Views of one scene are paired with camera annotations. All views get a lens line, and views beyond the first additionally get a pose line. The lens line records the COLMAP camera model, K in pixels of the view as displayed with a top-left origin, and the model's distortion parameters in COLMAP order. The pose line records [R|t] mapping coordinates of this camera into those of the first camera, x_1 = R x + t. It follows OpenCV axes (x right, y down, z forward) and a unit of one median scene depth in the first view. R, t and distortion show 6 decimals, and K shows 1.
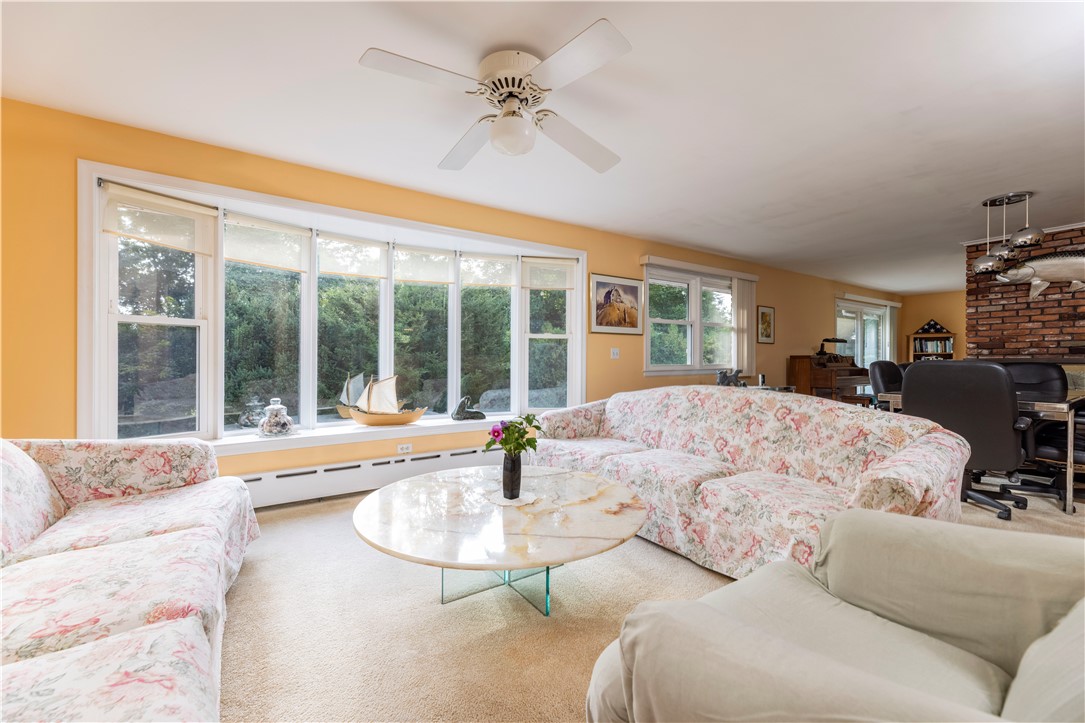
lens RADIAL K [[433.0, 0, 536.4], [0, 433.0, 358.4], [0, 0, 1]] dist [0.000104, 0.000182]
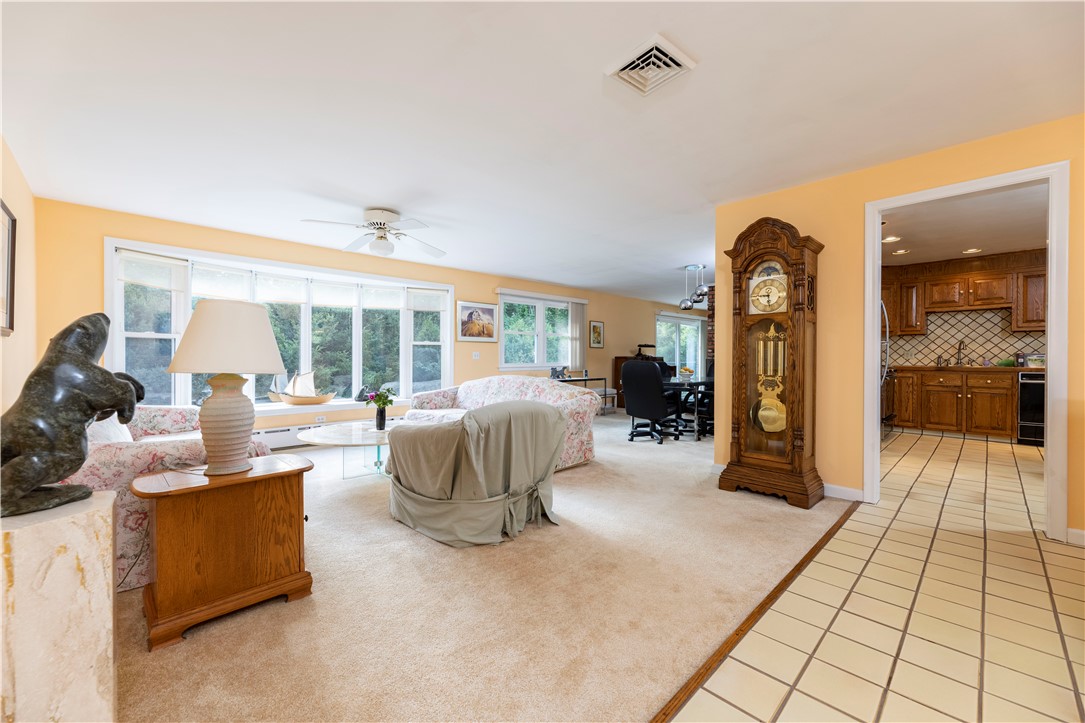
lens RADIAL K [[433.0, 0, 541.9], [0, 433.0, 362.6], [0, 0, 1]] dist [0.000104, 0.000182]
pose [[0.981658, -0.001051, 0.190647, 0.125254], [-0.001489, 0.999912, 0.013176, -0.007209], [-0.190644, -0.013218, 0.981570, -0.475625]]
